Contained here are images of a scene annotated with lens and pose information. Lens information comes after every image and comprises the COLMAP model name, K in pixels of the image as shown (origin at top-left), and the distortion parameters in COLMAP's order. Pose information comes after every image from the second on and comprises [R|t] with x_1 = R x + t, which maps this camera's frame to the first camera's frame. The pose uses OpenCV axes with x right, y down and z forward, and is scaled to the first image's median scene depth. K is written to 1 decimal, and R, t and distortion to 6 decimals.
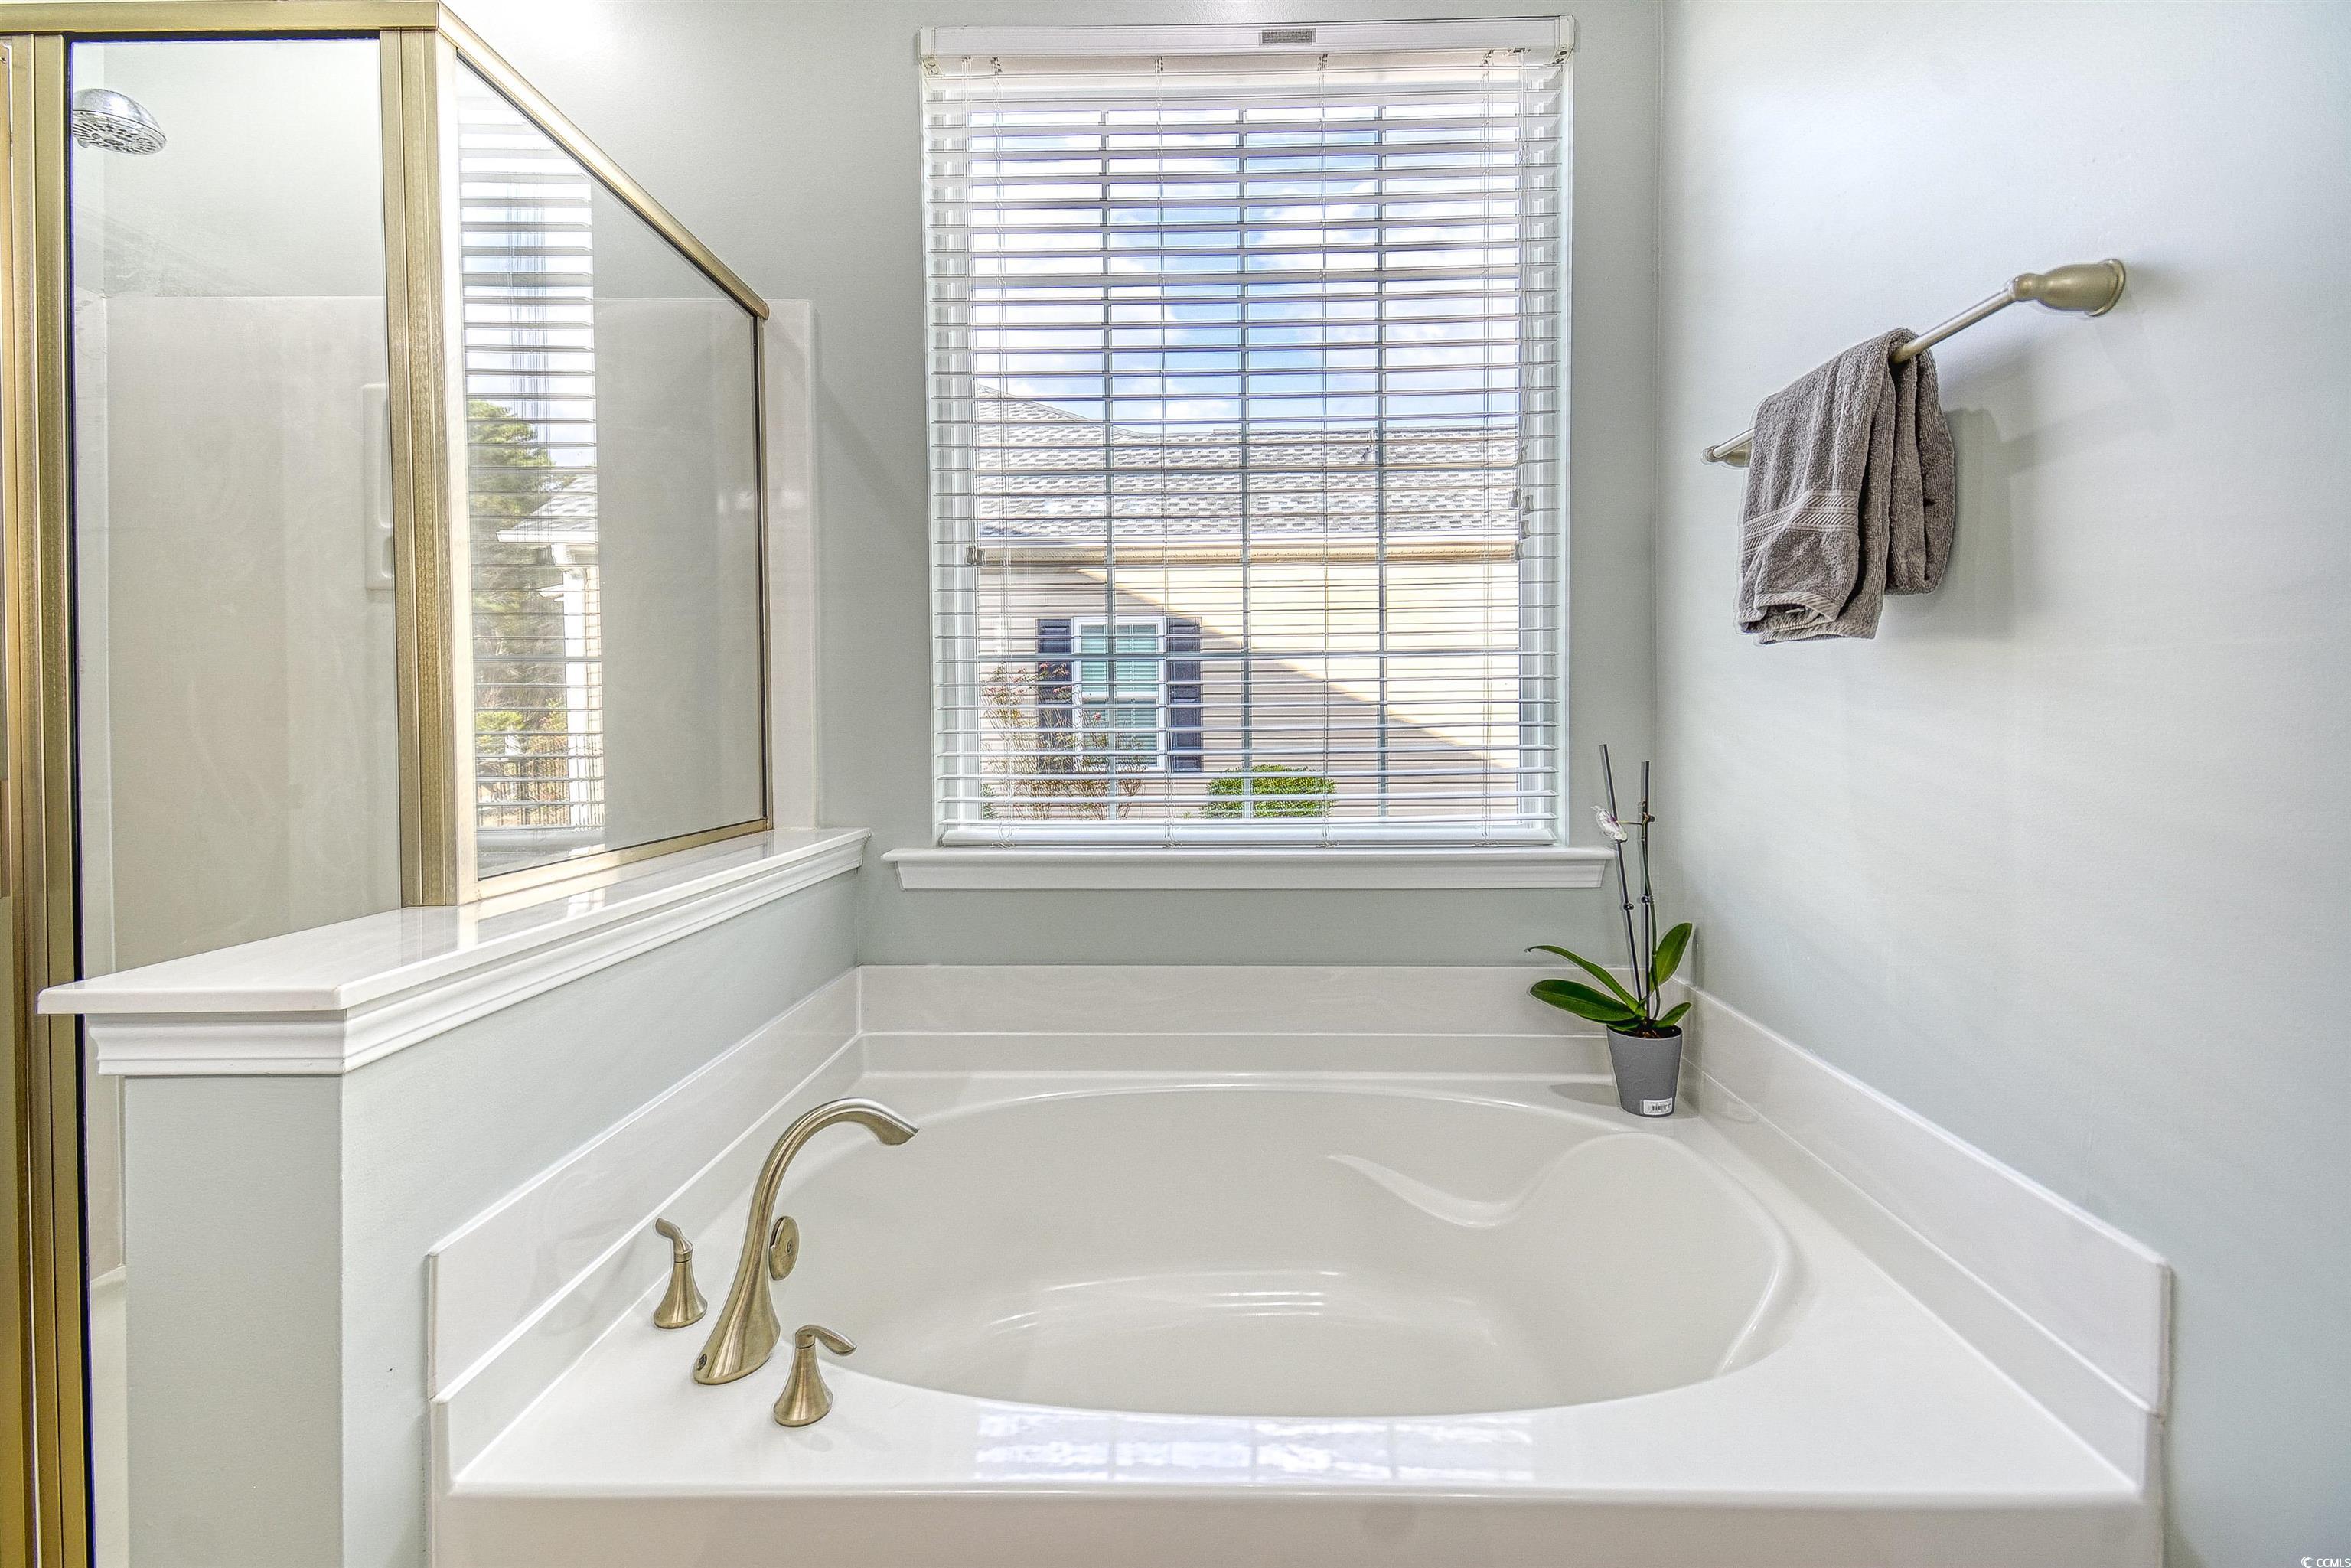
lens RADIAL K [[1075.0, 0, 1177.9], [0, 1075.0, 745.6], [0, 0, 1]] dist [0.001042, 0.000089]
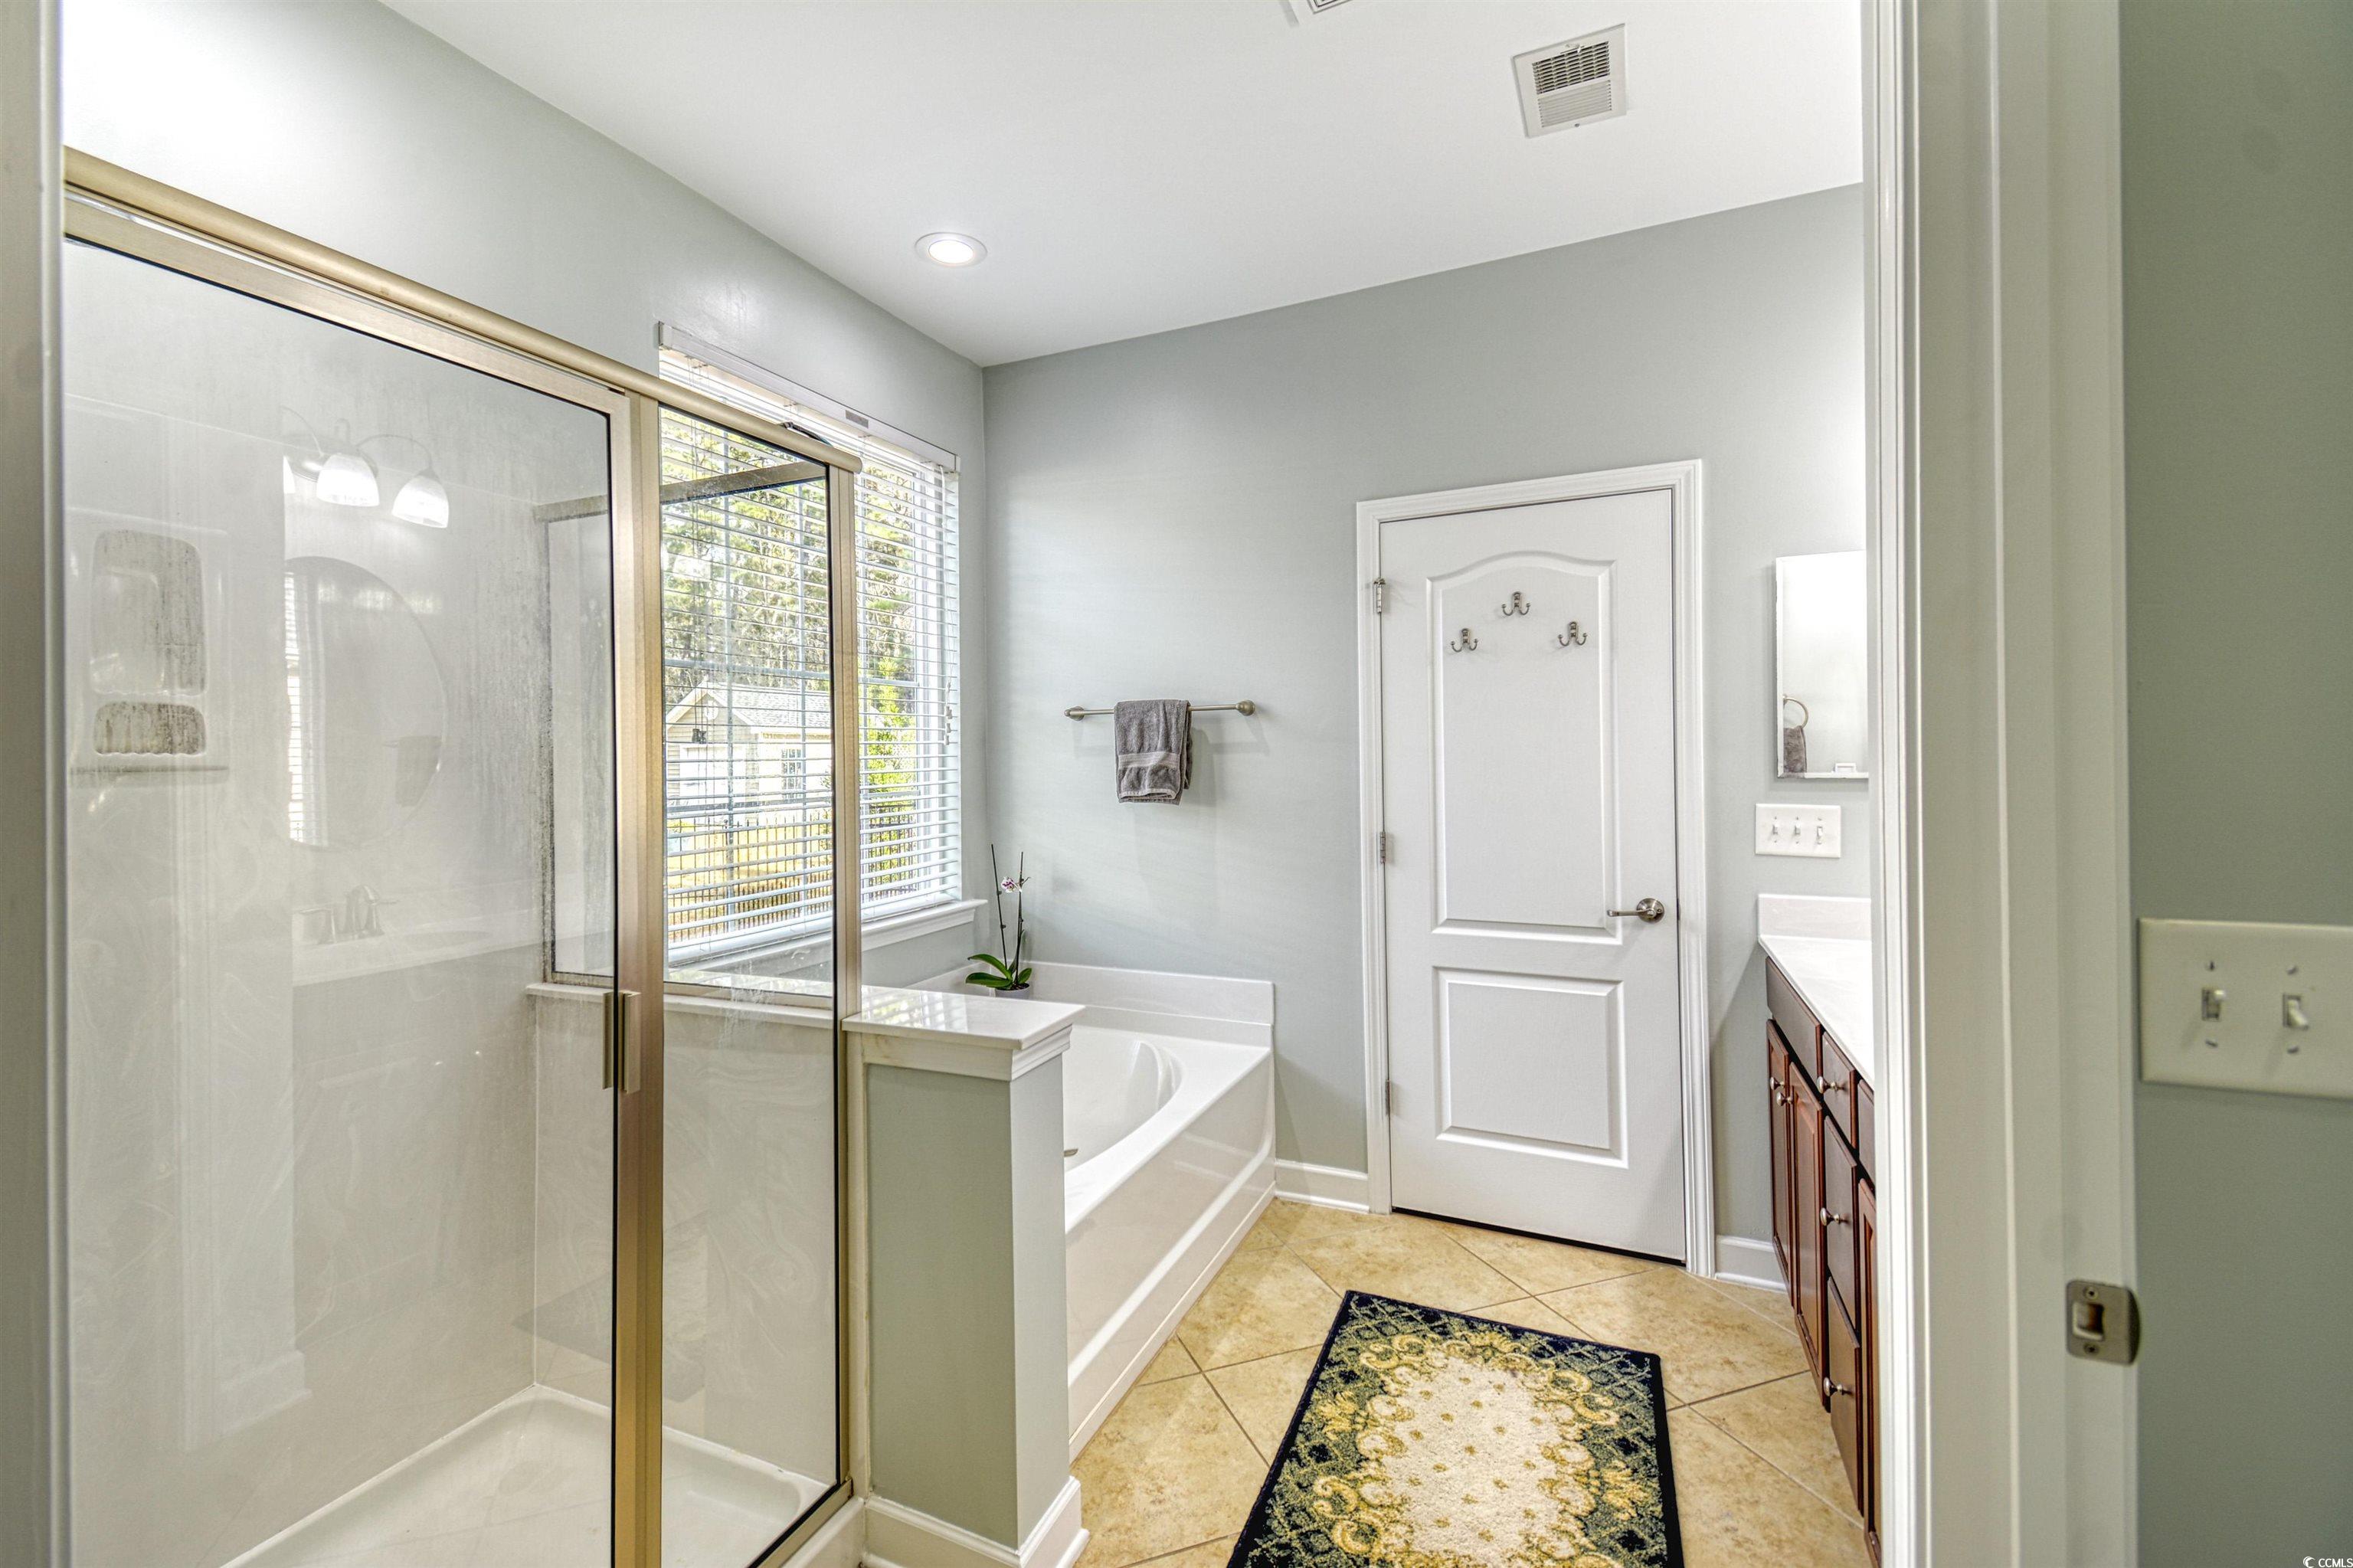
lens RADIAL K [[1089.0, 0, 1141.4], [0, 1089.0, 776.4], [0, 0, 1]] dist [0.015933, -0.026011]
pose [[0.359230, -0.020818, 0.933017, -2.224892], [0.035628, 0.999328, 0.008580, -0.220503], [-0.932569, 0.030159, 0.359730, 0.063574]]
